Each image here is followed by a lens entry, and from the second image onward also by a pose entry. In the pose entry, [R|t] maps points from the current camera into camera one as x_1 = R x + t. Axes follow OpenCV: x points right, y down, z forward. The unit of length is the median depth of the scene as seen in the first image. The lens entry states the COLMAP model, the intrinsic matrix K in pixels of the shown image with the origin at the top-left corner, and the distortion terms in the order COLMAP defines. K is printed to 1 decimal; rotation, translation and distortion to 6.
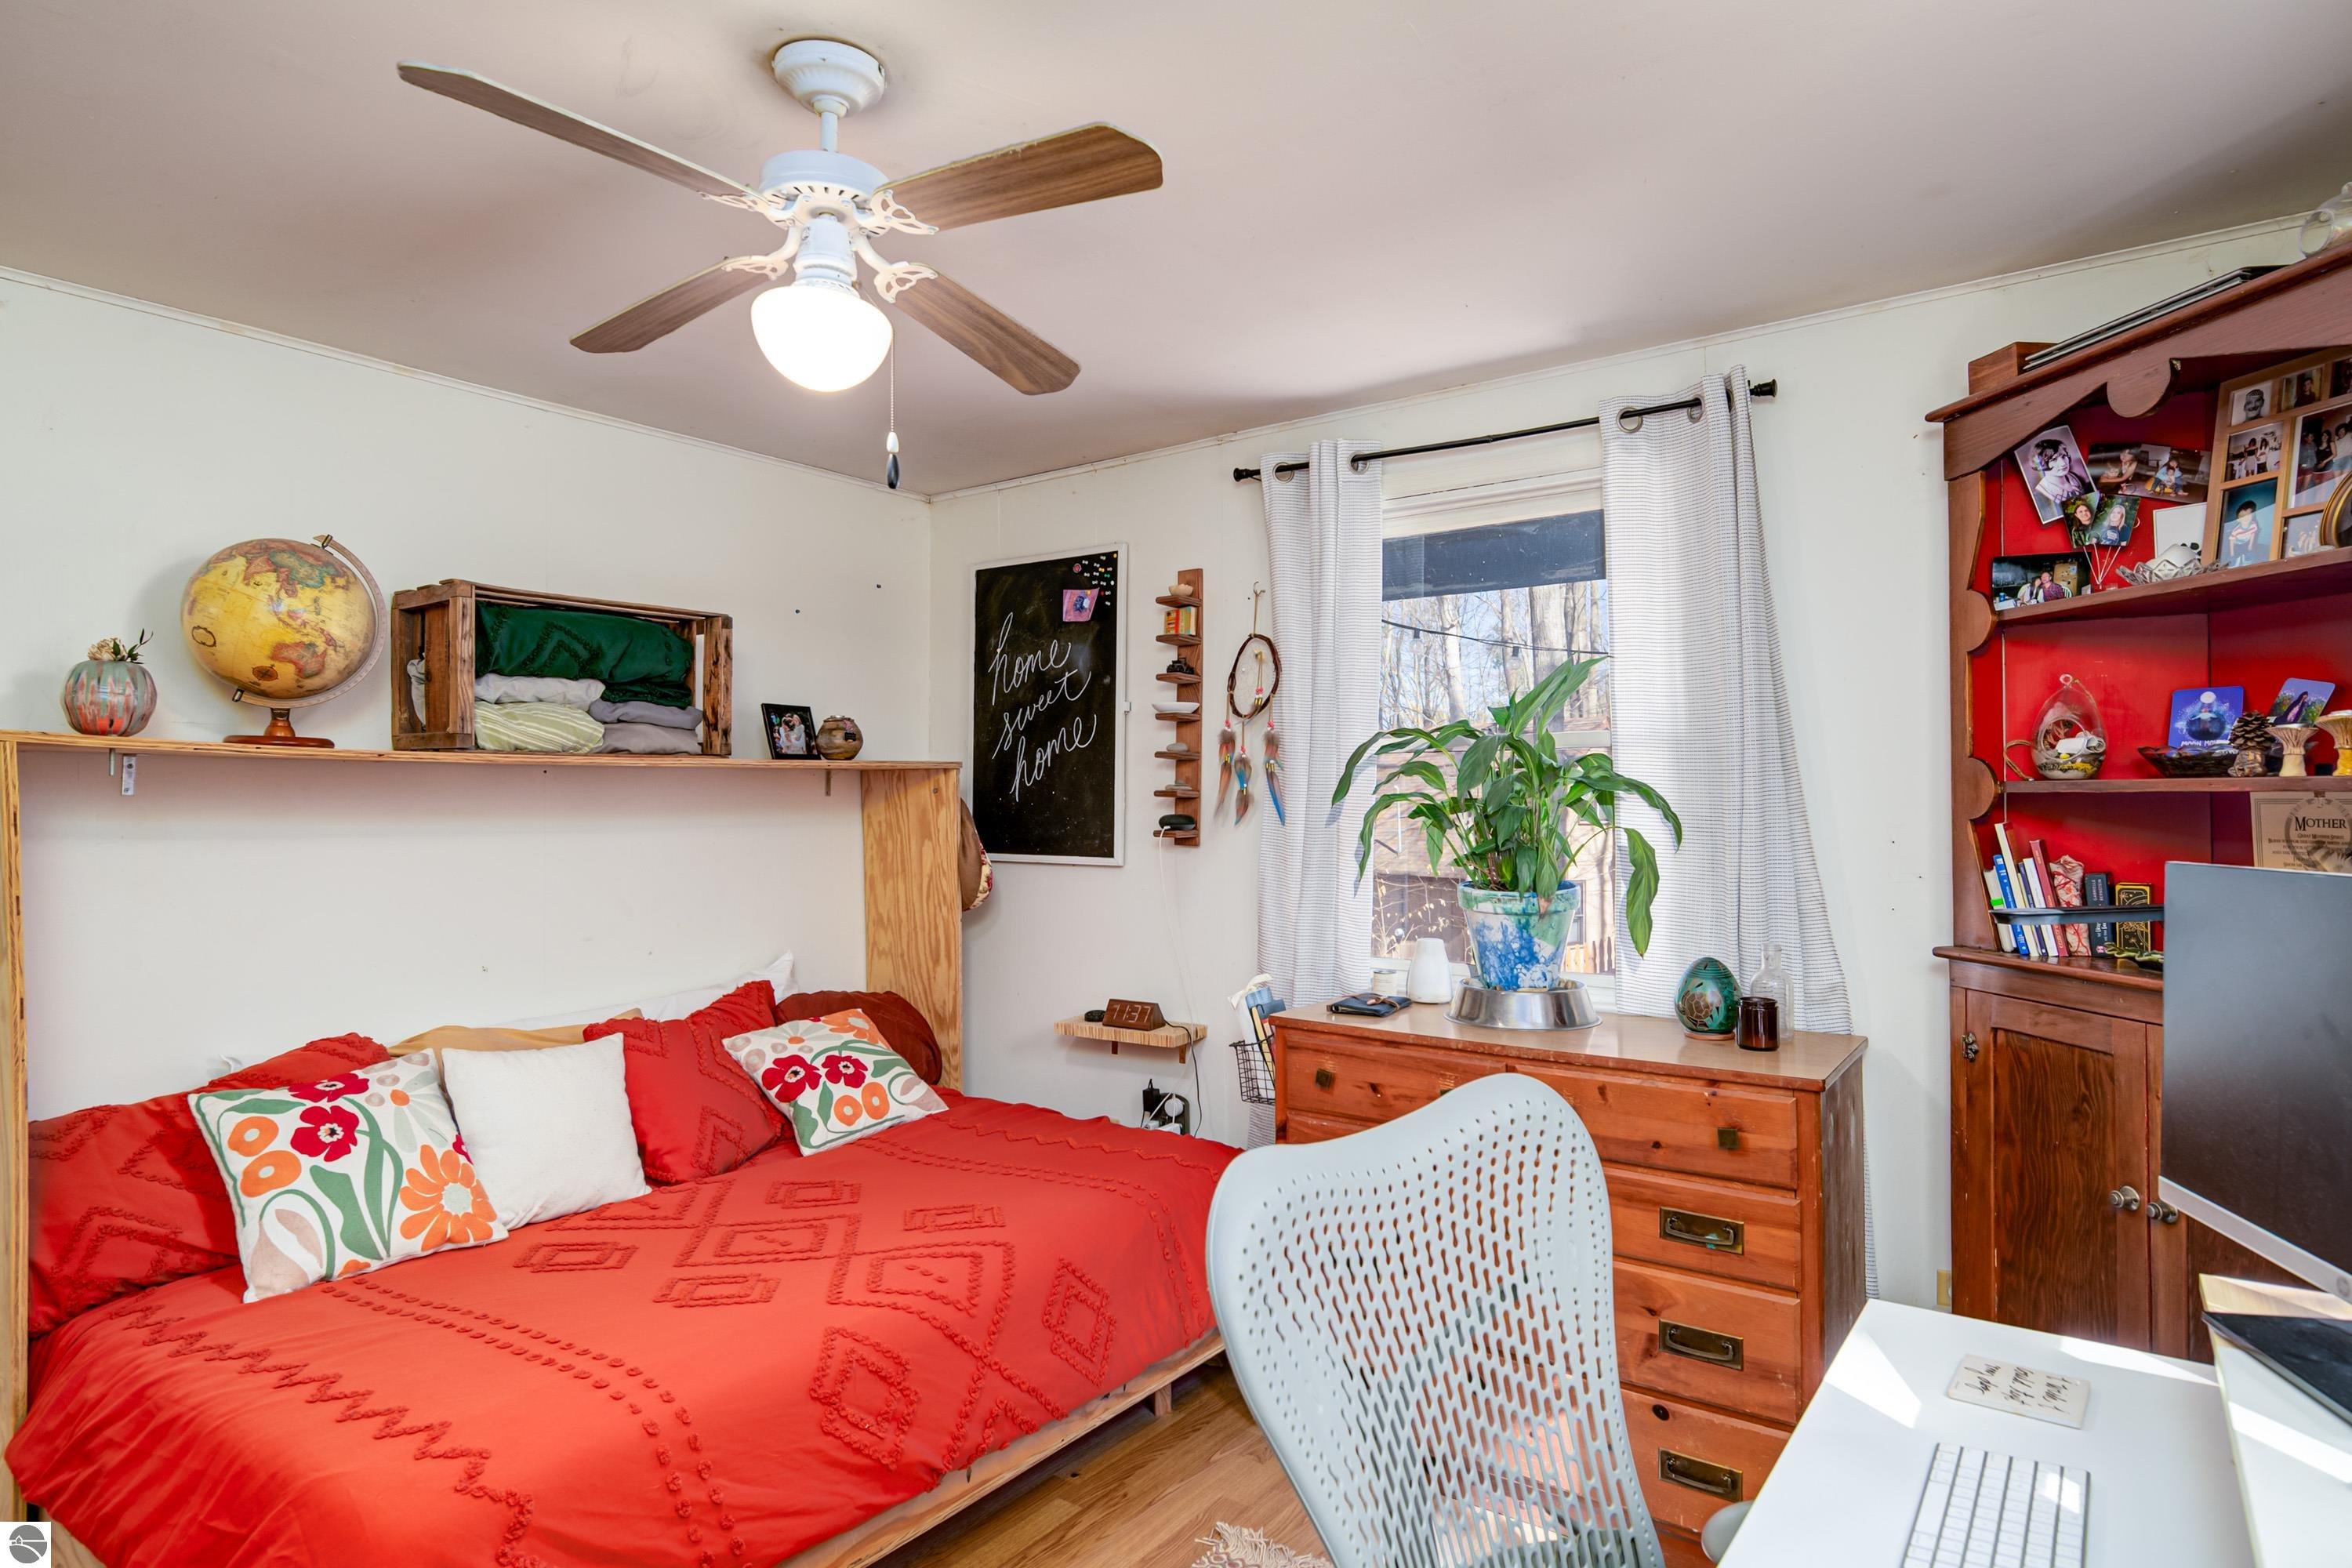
lens RADIAL K [[1339.4, 0, 1176.4], [0, 1339.4, 781.1], [0, 0, 1]] dist [0.007293, 0.002063]
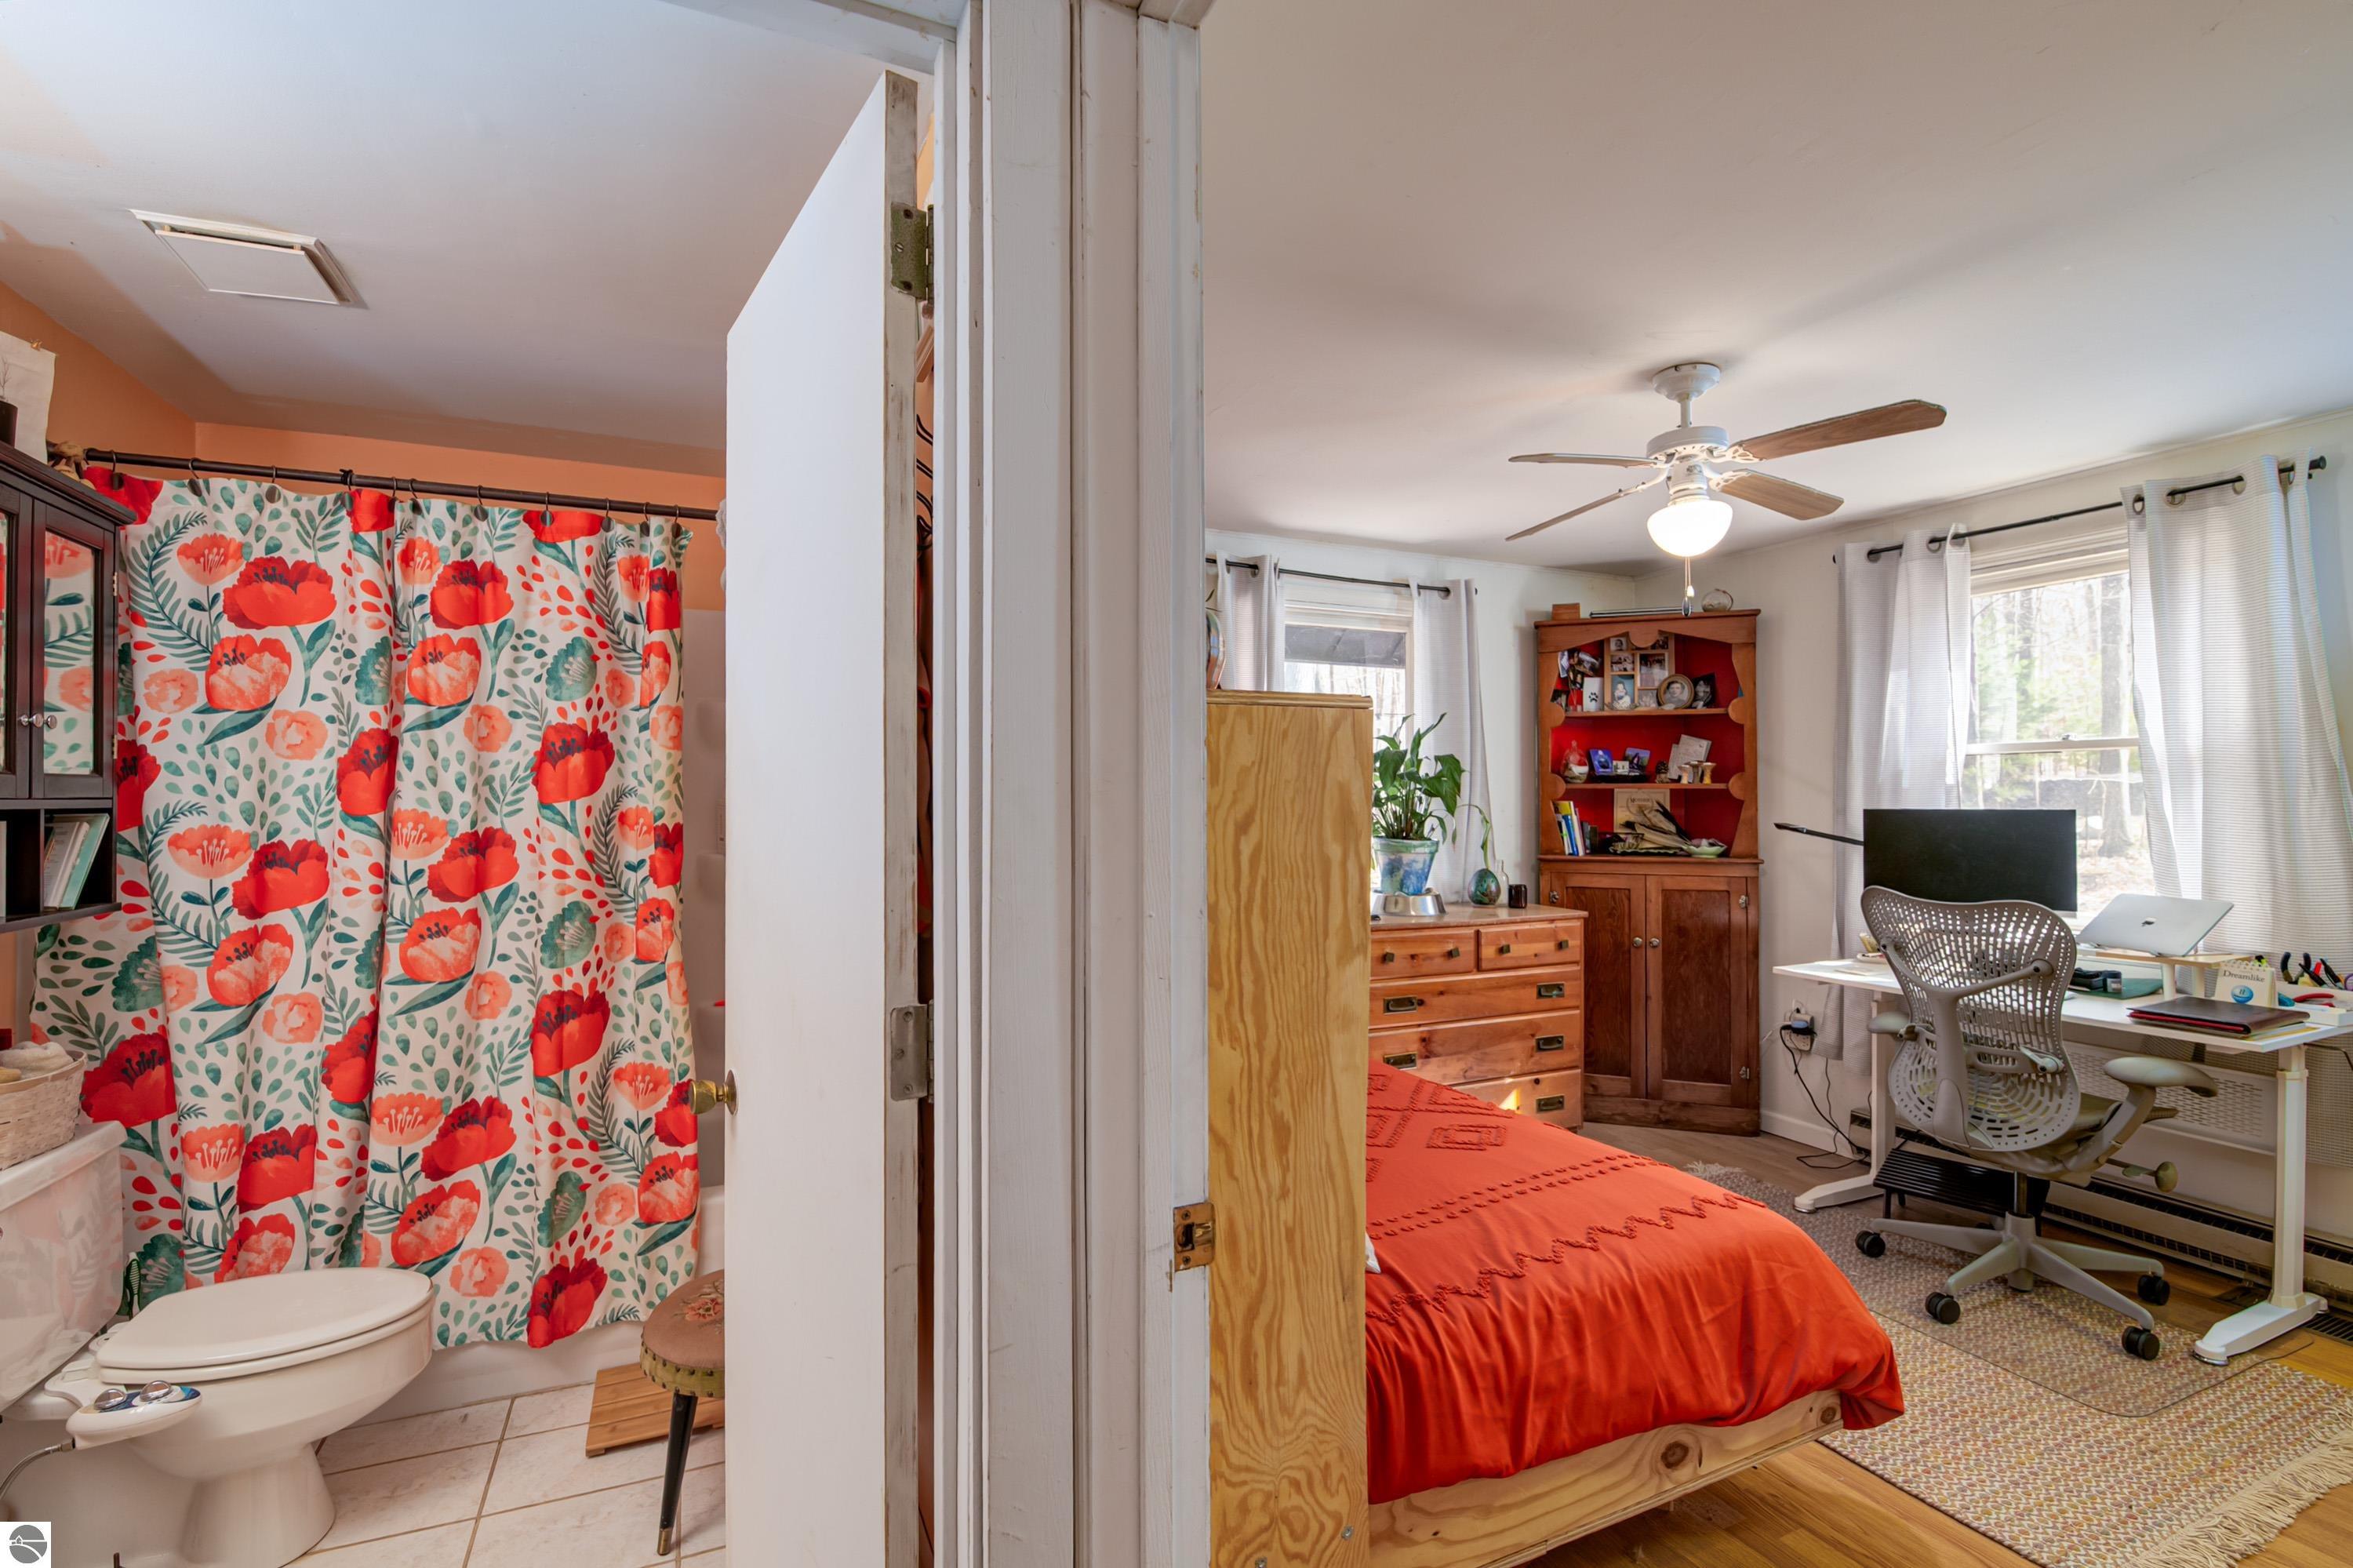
lens RADIAL K [[1057.8, 0, 1181.3], [0, 1057.8, 794.5], [0, 0, 1]] dist [0.001253, 0.000460]
pose [[0.484012, 0.007152, 0.875032, -1.263395], [-0.014466, 0.999895, -0.000171, 0.026425], [-0.874942, -0.012576, 0.484065, 0.641825]]
